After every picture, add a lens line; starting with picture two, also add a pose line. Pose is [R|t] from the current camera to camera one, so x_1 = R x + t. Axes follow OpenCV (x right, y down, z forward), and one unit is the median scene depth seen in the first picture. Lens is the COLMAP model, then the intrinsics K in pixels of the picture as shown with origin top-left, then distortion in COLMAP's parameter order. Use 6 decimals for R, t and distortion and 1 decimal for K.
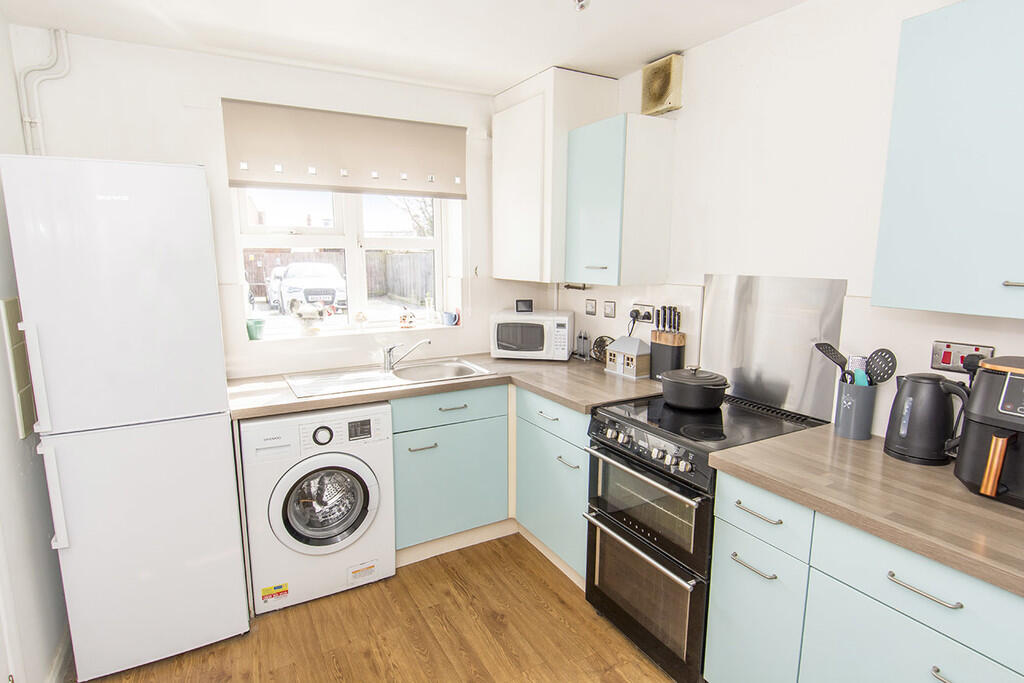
lens RADIAL K [[536.9, 0, 512.0], [0, 536.9, 341.5], [0, 0, 1]] dist [-0.004157, -0.001282]
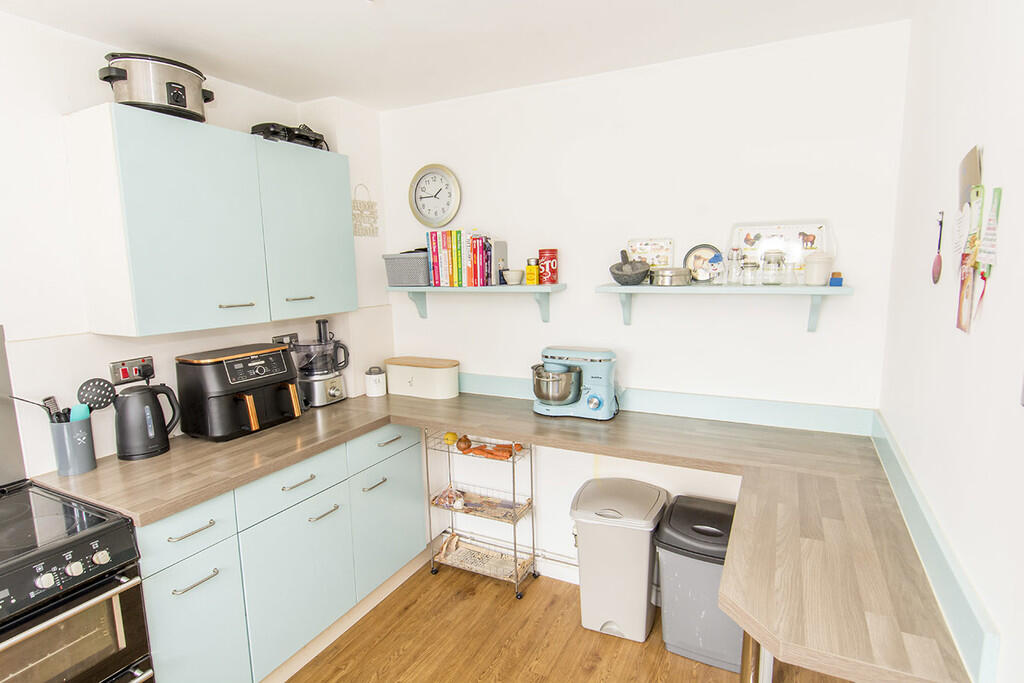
lens RADIAL K [[536.9, 0, 512.0], [0, 536.9, 341.5], [0, 0, 1]] dist [-0.004157, -0.001282]
pose [[-0.549340, -0.110056, 0.828320, -0.824840], [0.156676, 0.960141, 0.231478, -0.217993], [-0.820779, 0.256938, -0.510200, 1.013511]]
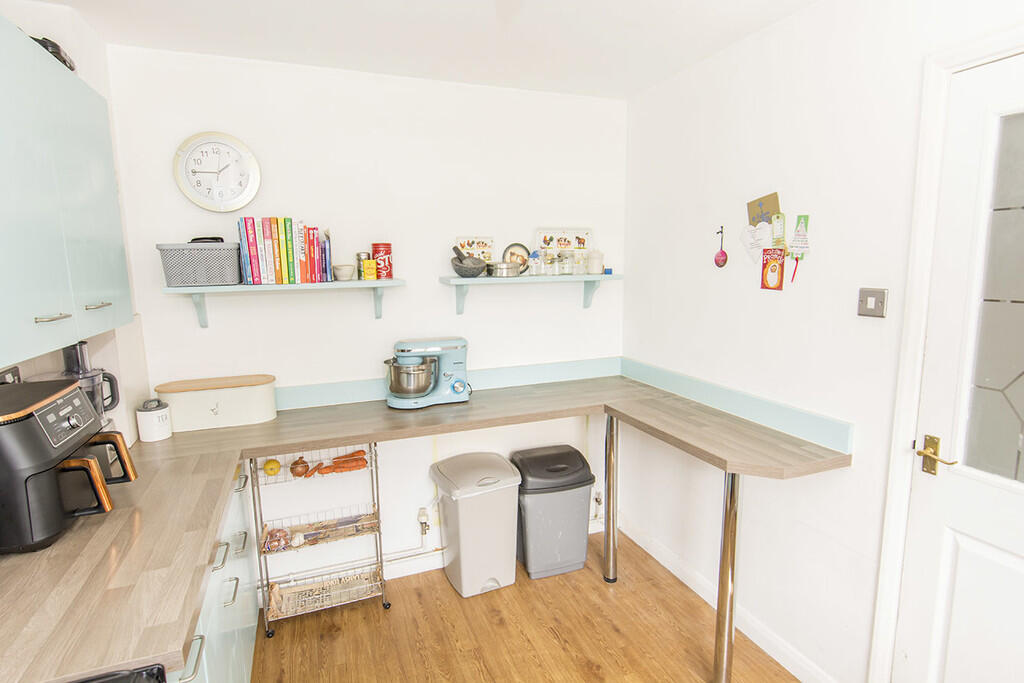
lens RADIAL K [[536.9, 0, 512.0], [0, 536.9, 341.5], [0, 0, 1]] dist [-0.004157, -0.001282]
pose [[-0.989710, -0.006931, 0.142917, -0.075529], [0.037751, 0.950786, 0.307540, -0.296020], [-0.138015, 0.309771, -0.940741, 1.594701]]
